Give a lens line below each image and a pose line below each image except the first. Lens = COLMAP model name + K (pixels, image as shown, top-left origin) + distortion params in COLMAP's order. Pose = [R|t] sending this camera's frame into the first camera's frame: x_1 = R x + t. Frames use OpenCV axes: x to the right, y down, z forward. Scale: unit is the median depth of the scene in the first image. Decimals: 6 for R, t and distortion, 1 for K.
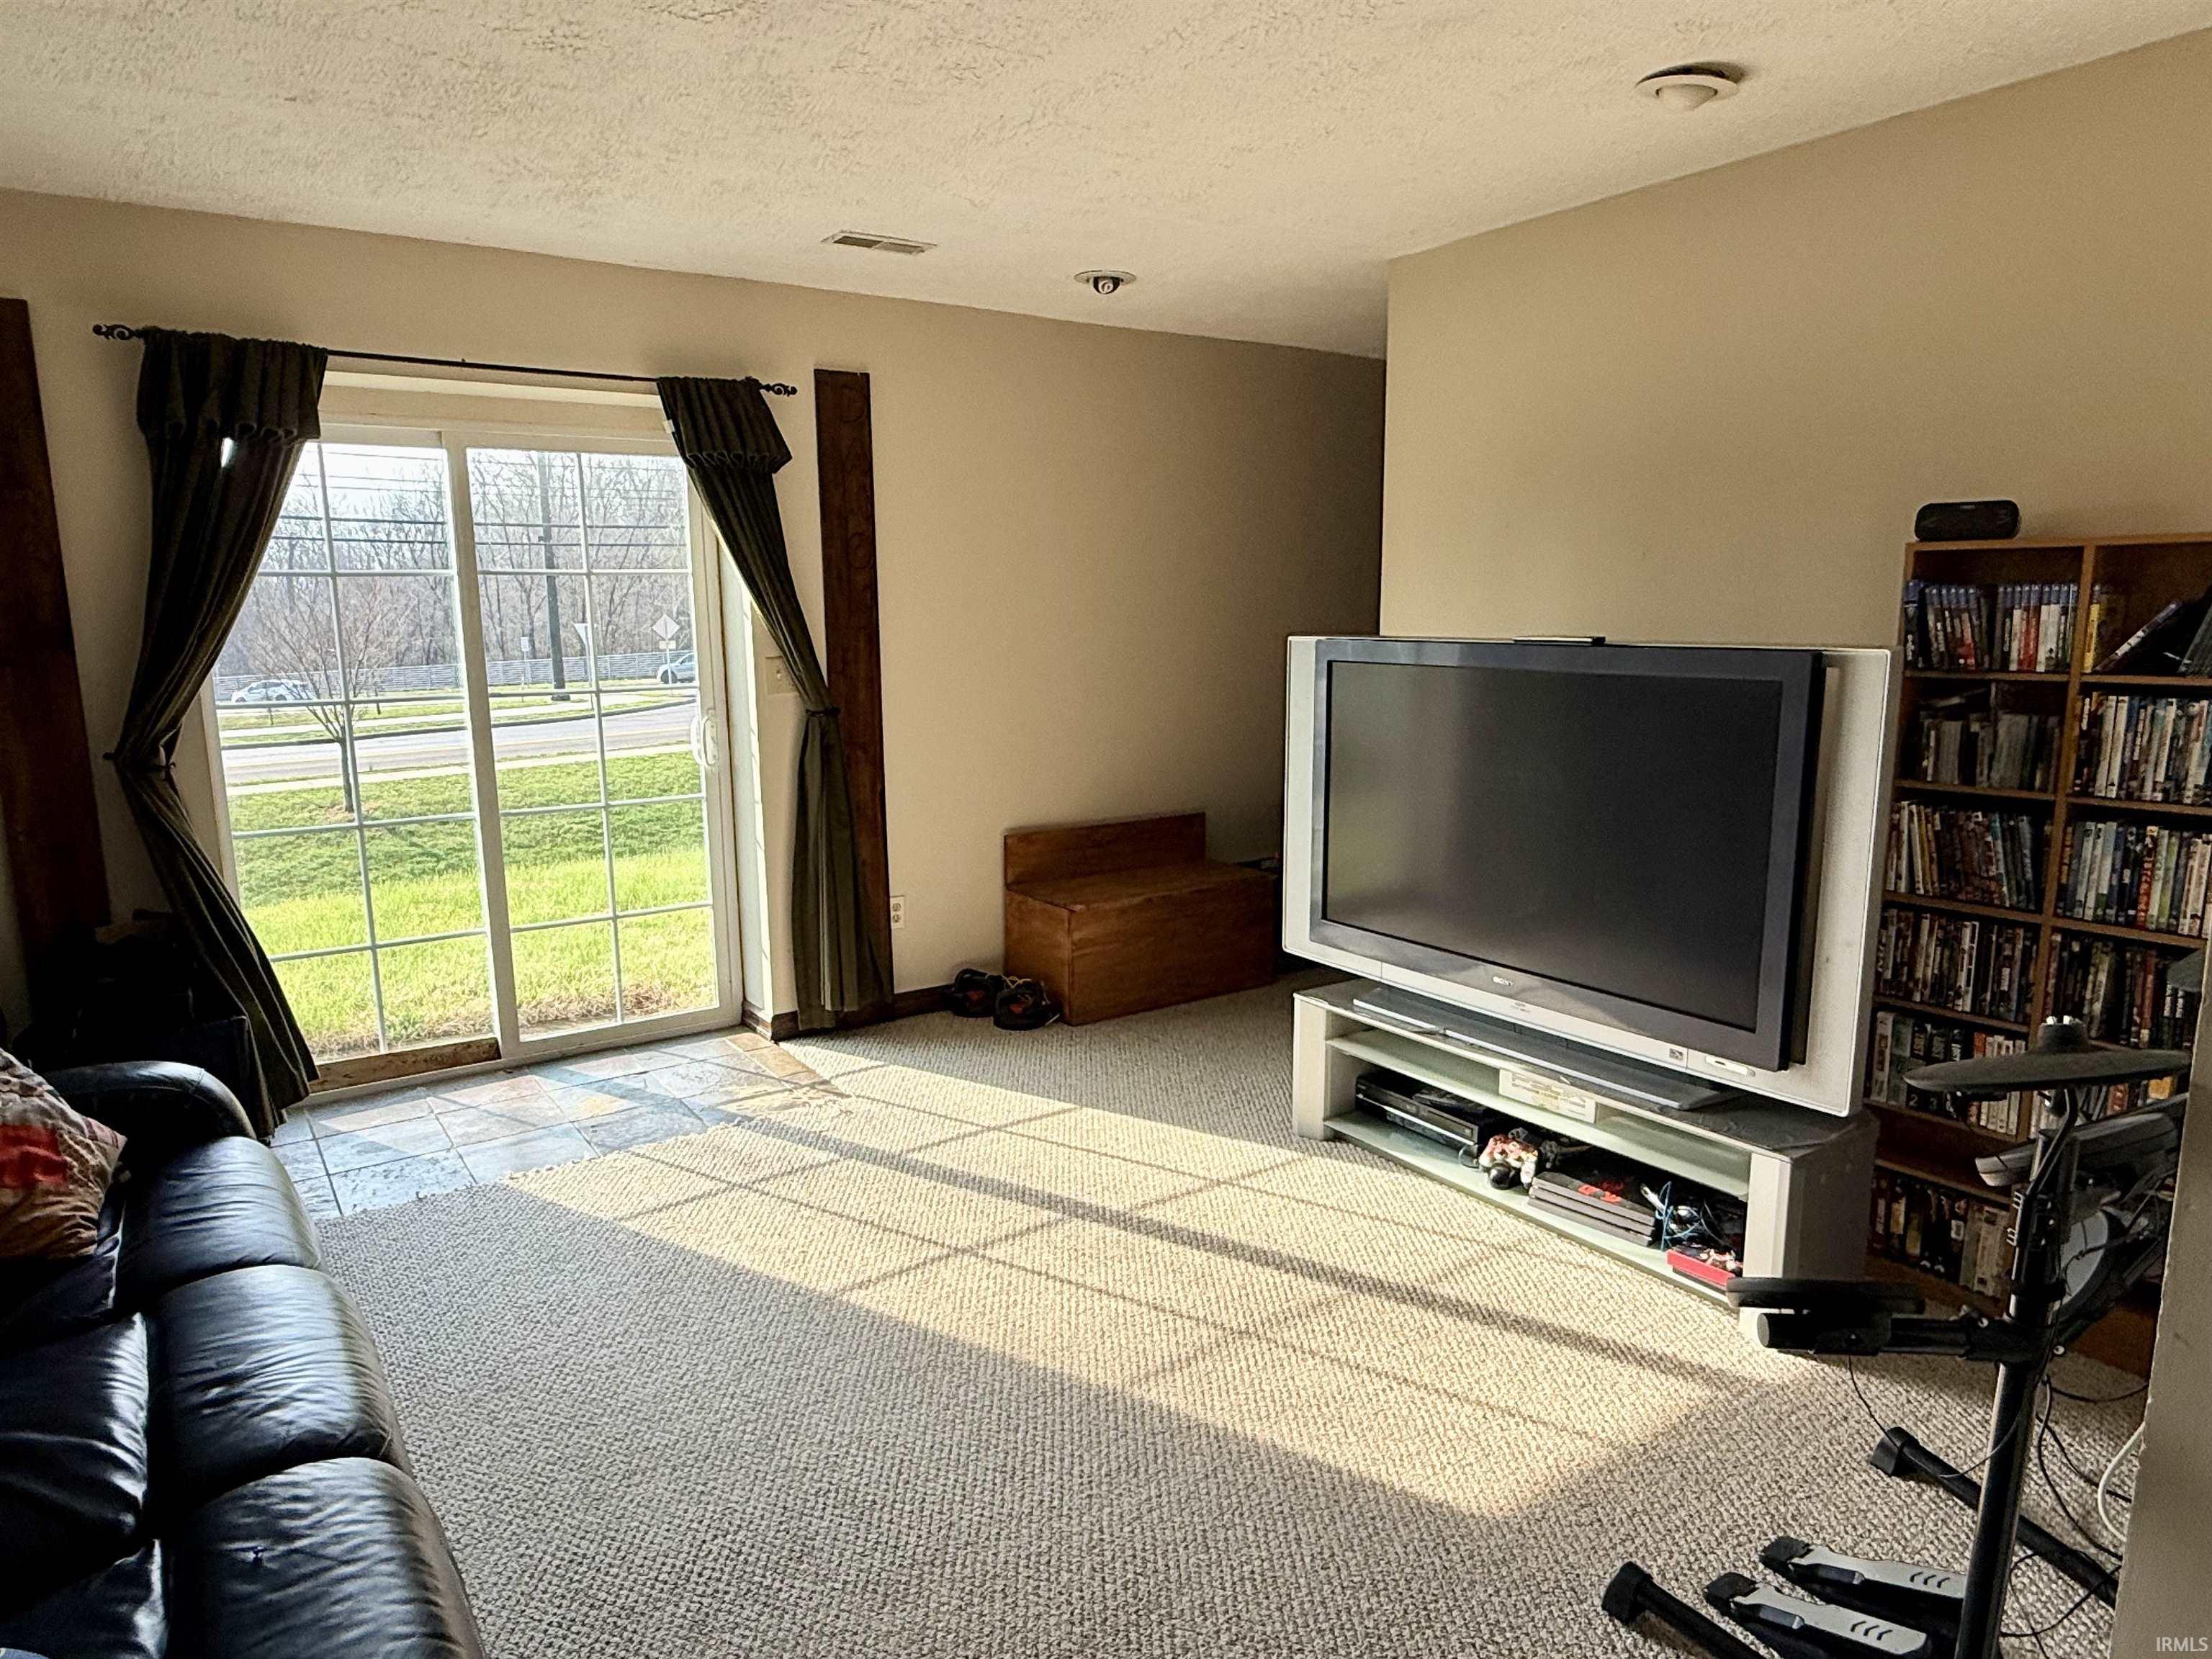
lens RADIAL K [[1361.1, 0, 1101.0], [0, 1361.1, 840.3], [0, 0, 1]] dist [-0.001807, -0.001149]
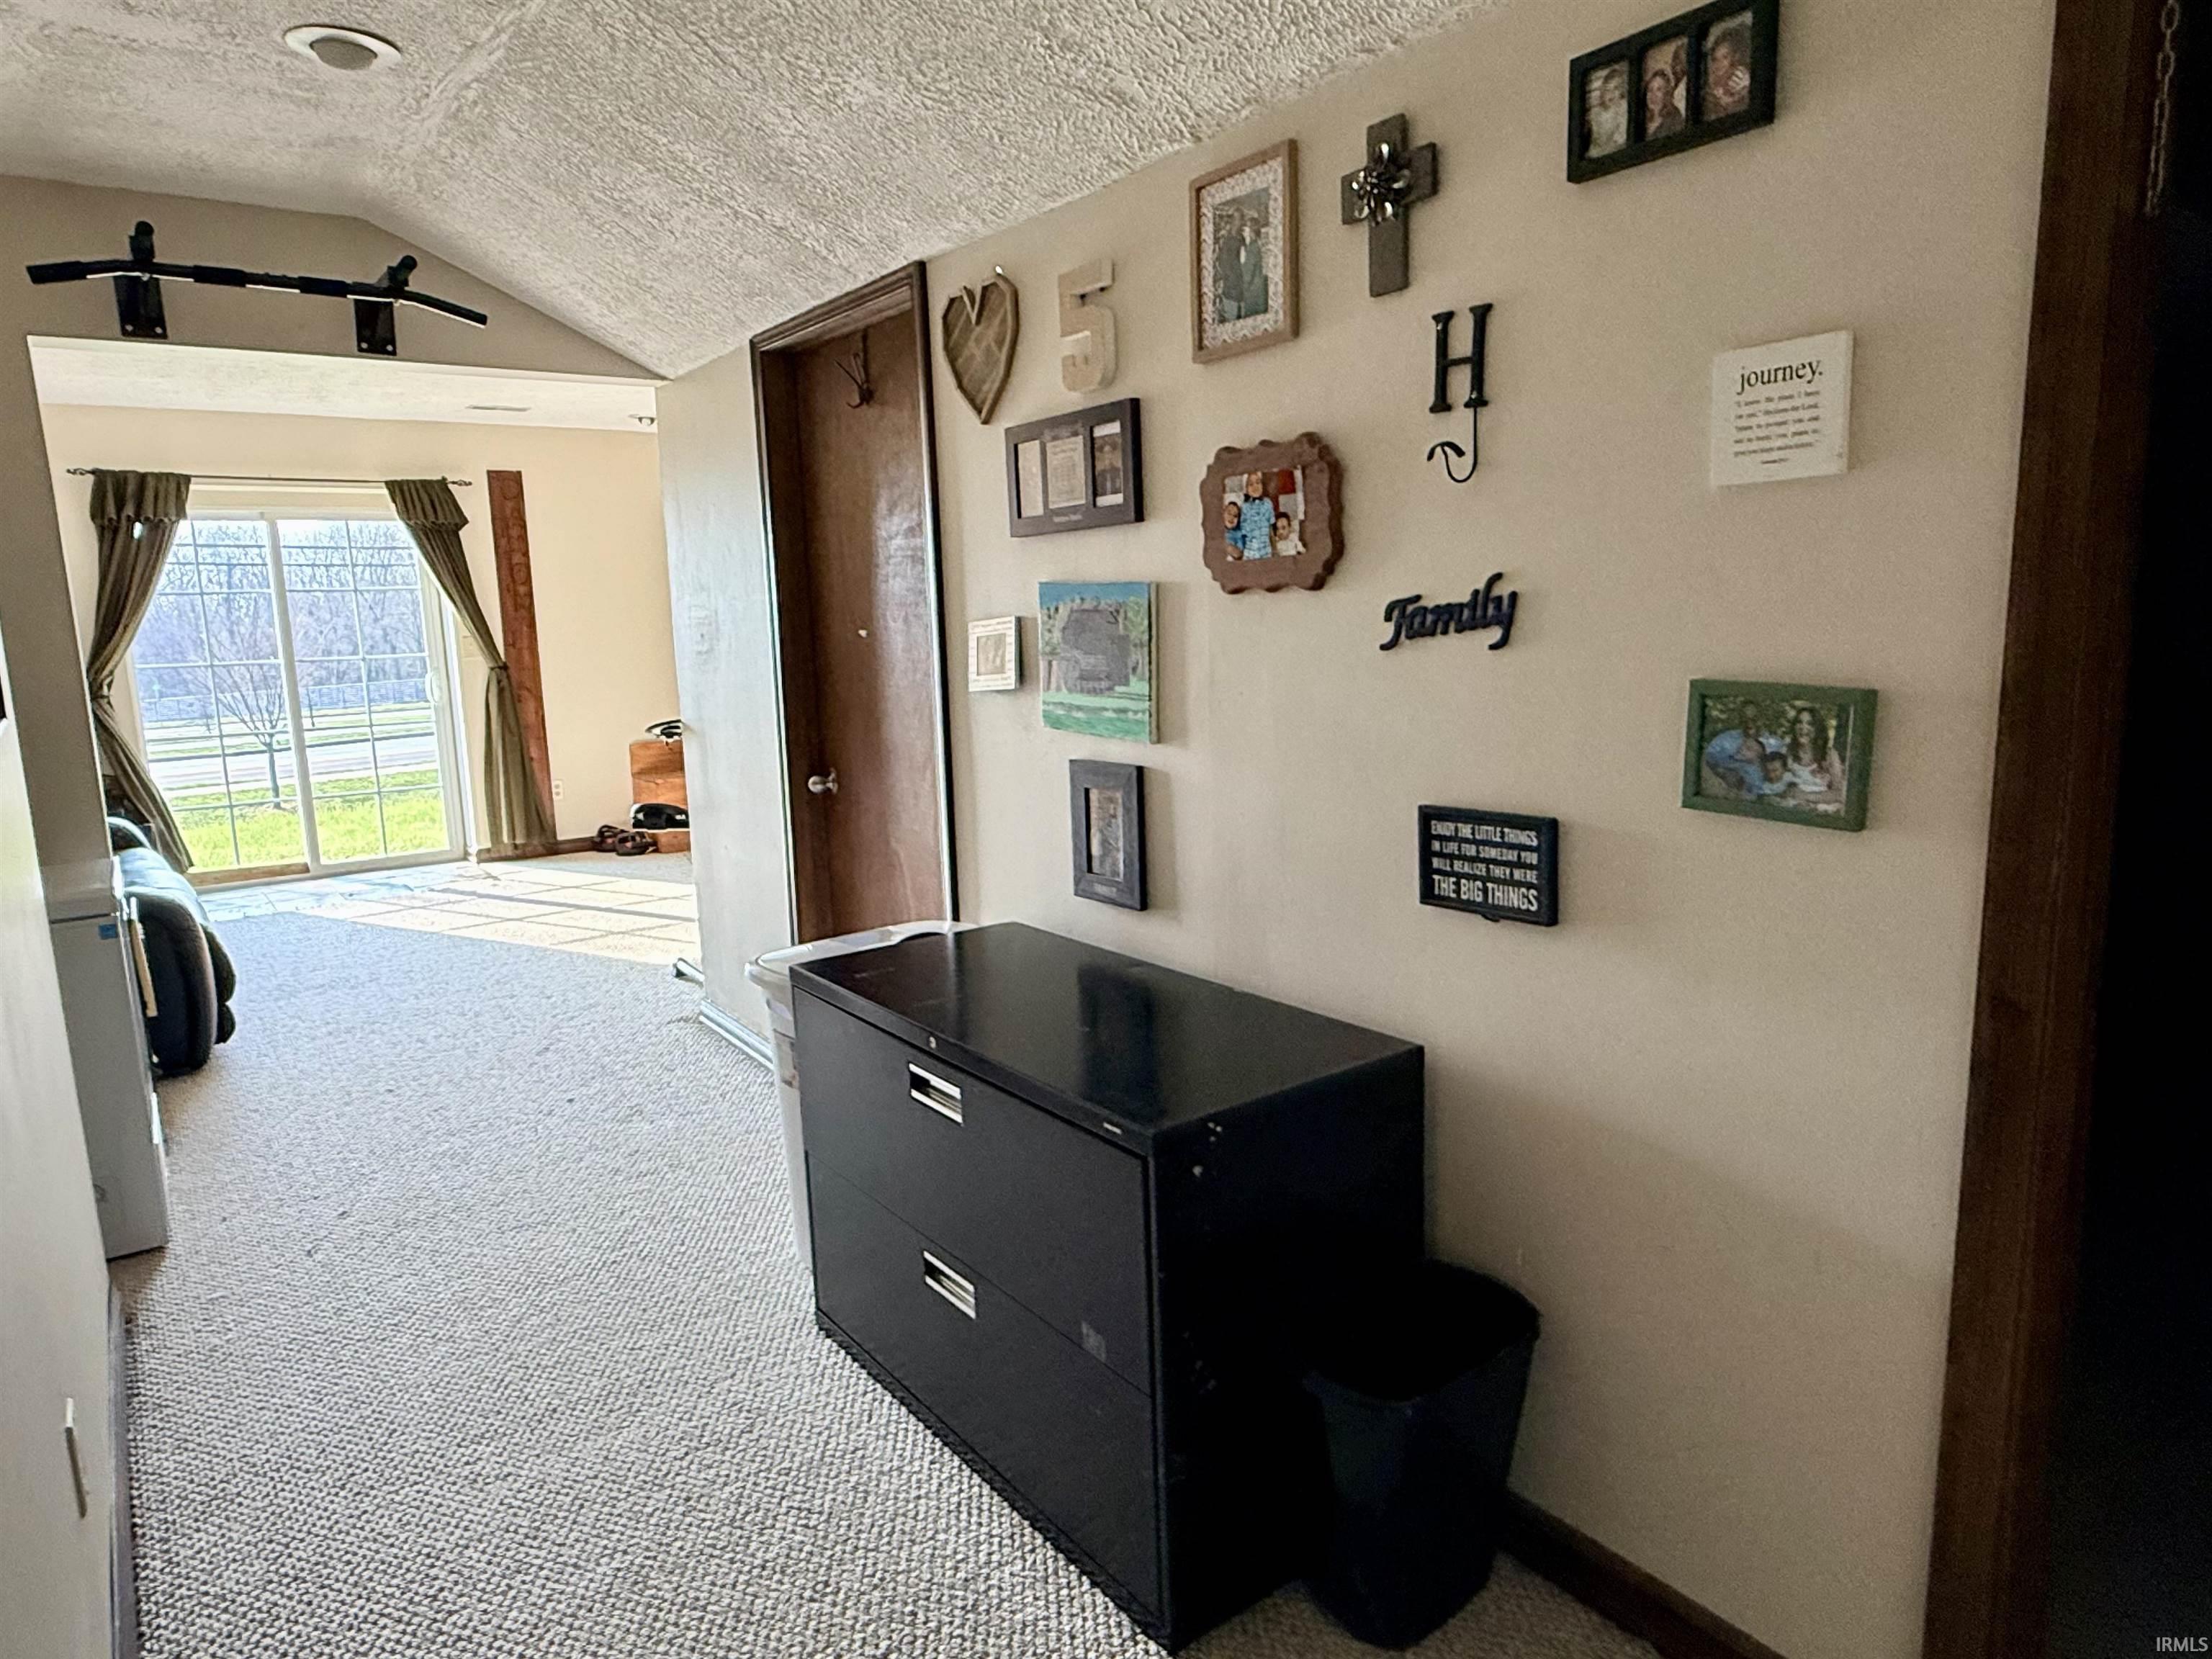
lens RADIAL K [[1361.1, 0, 1100.9], [0, 1361.1, 829.8], [0, 0, 1]] dist [-0.001807, -0.001149]
pose [[0.999305, -0.024041, 0.028476, 0.665293], [0.024406, 0.999624, -0.012528, 0.198616], [-0.028164, 0.013214, 0.999516, -0.971408]]
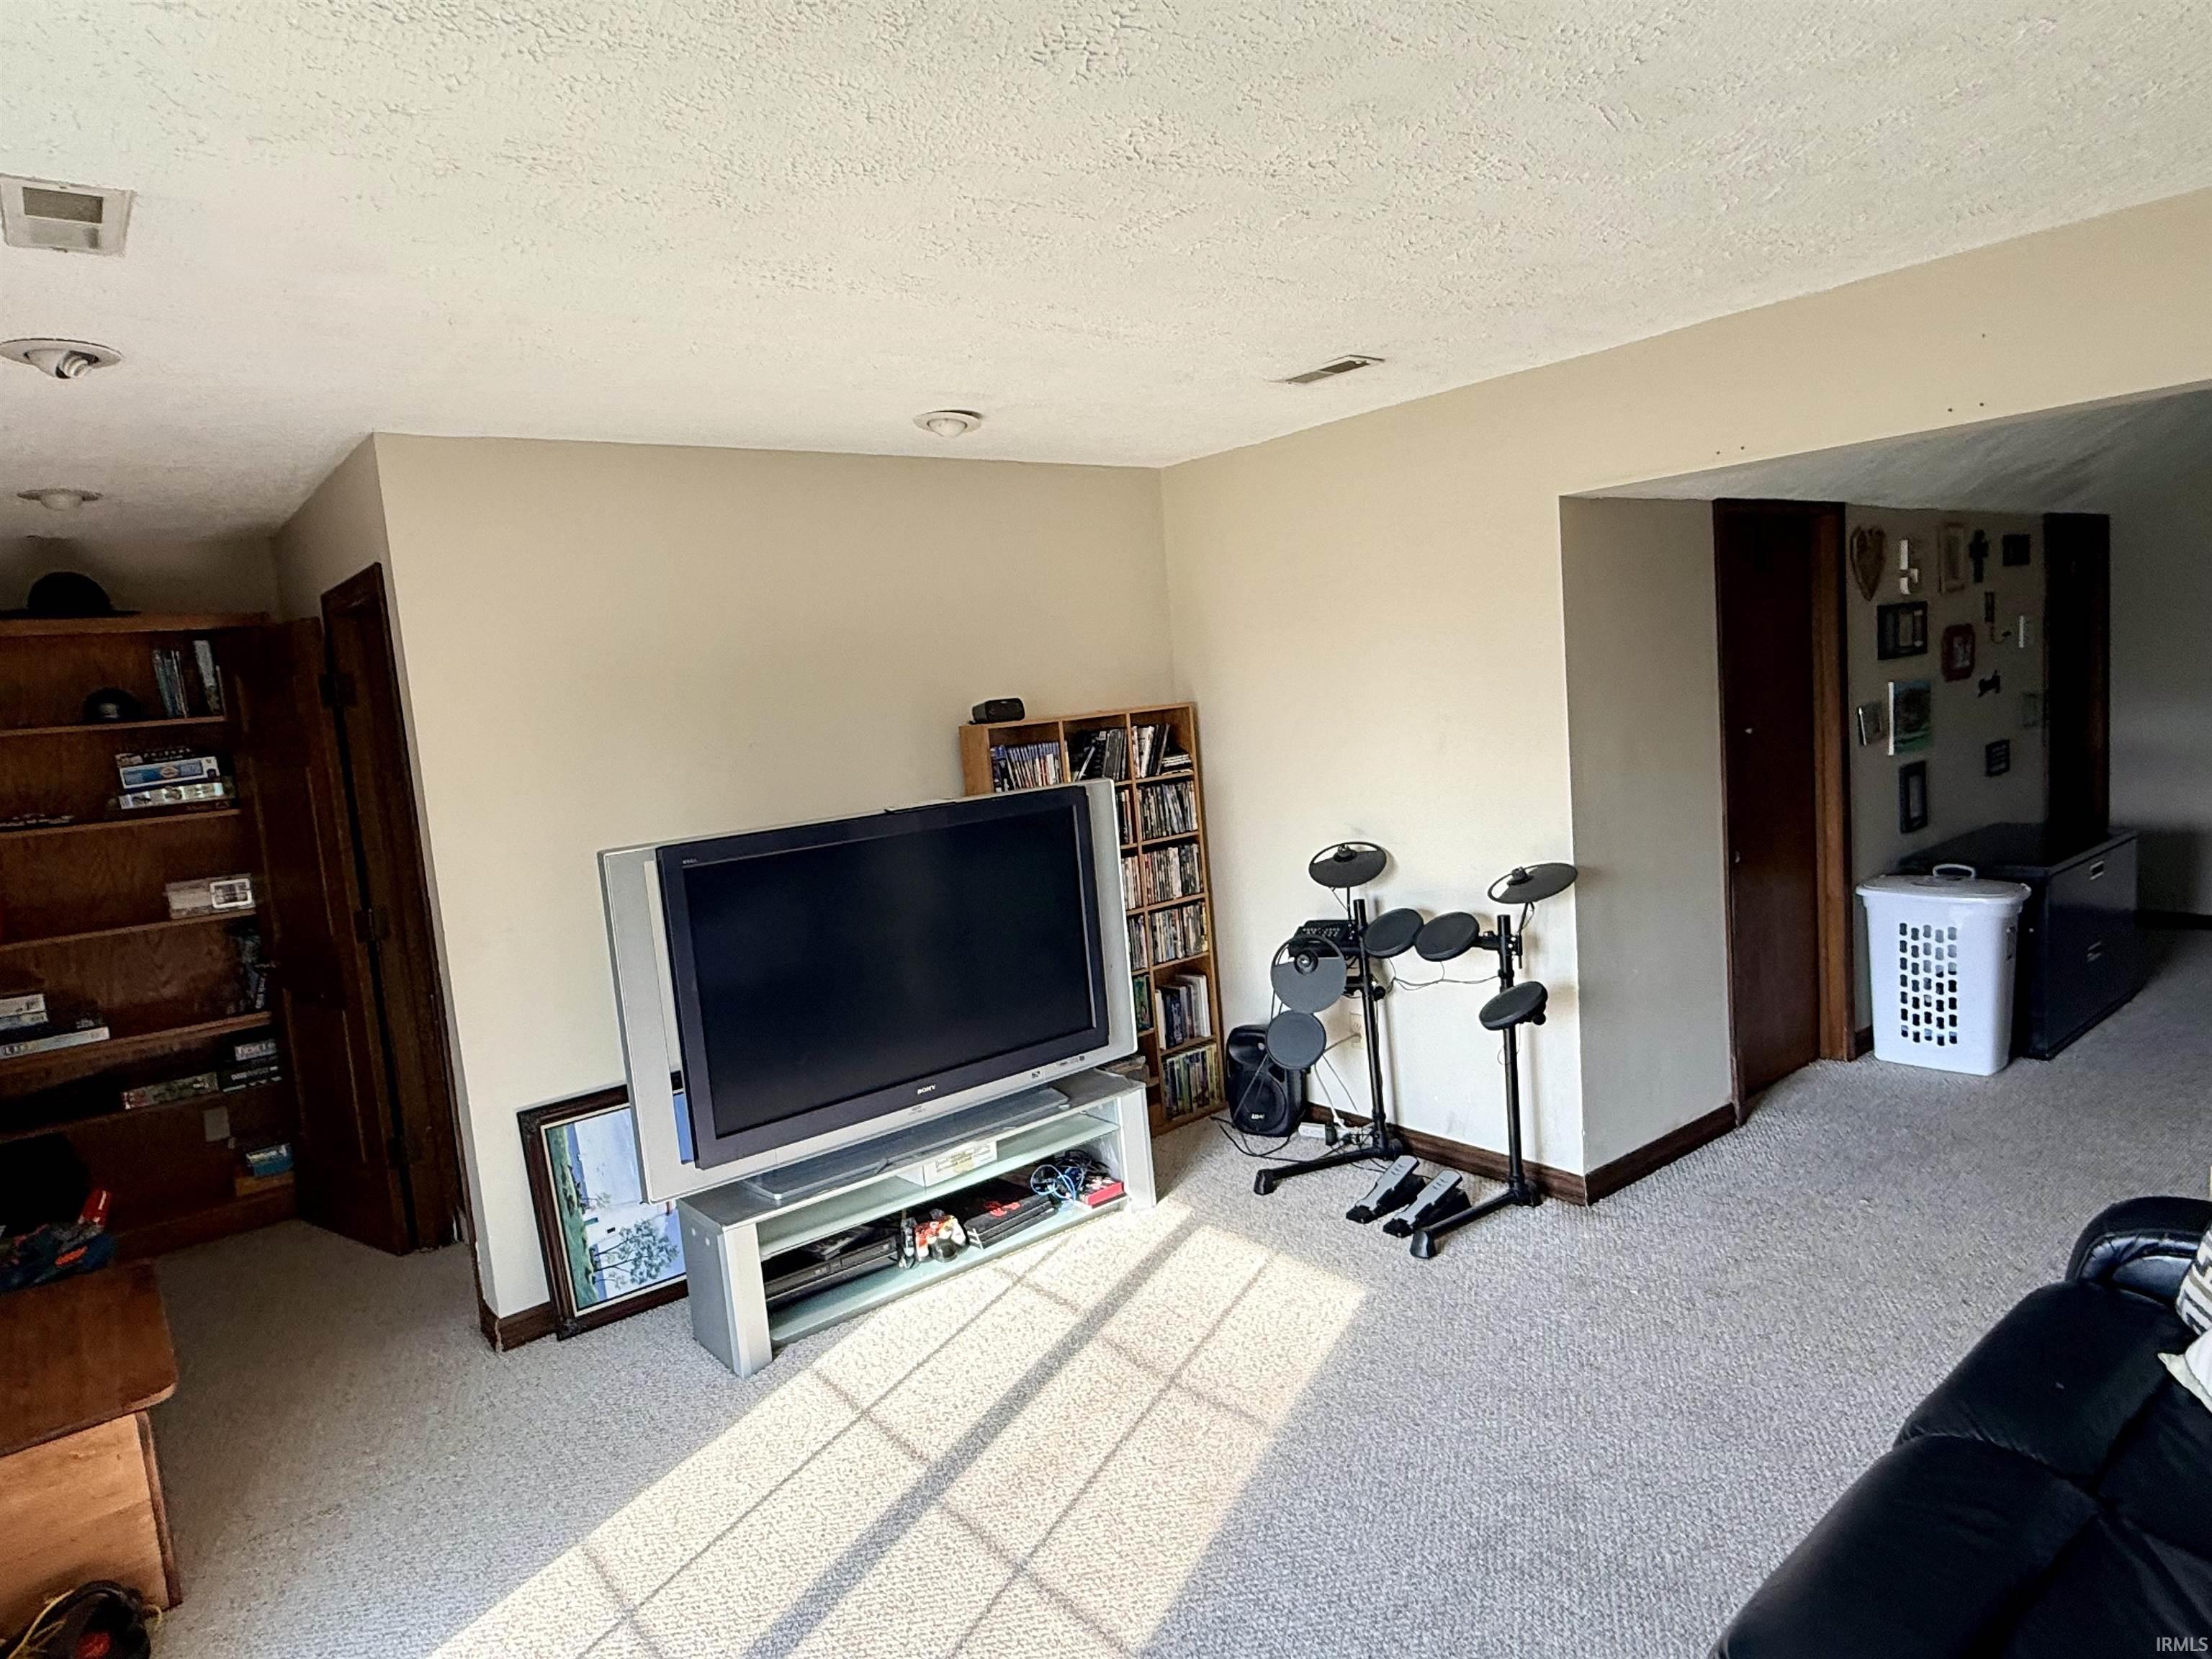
lens RADIAL K [[1274.5, 0, 1095.5], [0, 1274.5, 831.4], [0, 0, 1]] dist [0.001722, -0.000383]
pose [[-0.063024, -0.084806, 0.994402, -0.704508], [0.262432, 0.959910, 0.098497, -0.160318], [-0.962890, 0.267171, -0.038241, 0.733036]]
